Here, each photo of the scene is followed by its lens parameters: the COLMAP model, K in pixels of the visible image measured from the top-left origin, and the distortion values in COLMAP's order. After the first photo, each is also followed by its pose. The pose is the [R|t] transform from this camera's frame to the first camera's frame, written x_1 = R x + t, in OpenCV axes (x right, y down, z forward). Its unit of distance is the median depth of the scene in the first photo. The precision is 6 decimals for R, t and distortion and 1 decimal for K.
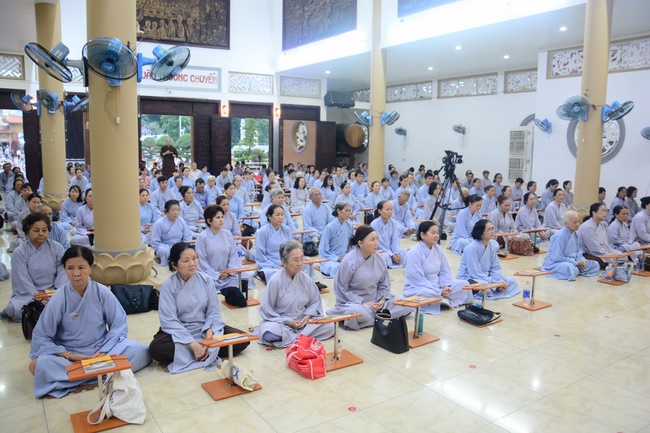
lens RADIAL K [[503.5, 0, 325.0], [0, 503.5, 216.5], [0, 0, 1]] dist [-0.160332, 0.136368]
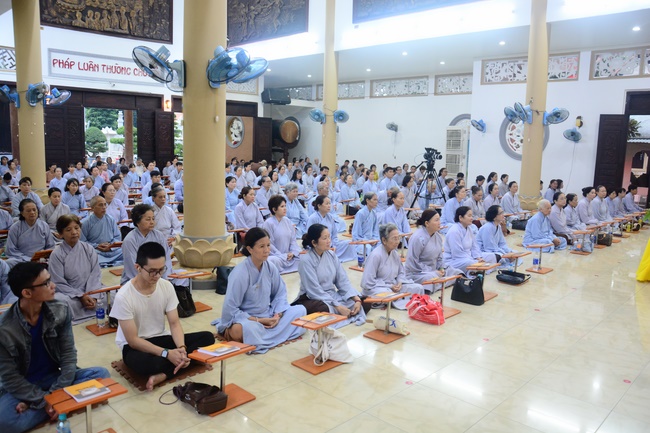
lens RADIAL K [[503.5, 0, 325.0], [0, 503.5, 216.5], [0, 0, 1]] dist [-0.160332, 0.136368]
pose [[0.978872, -0.018130, 0.203671, -0.131862], [0.016028, 0.999800, 0.011962, 0.005061], [-0.203847, -0.008445, 0.978966, -0.049240]]
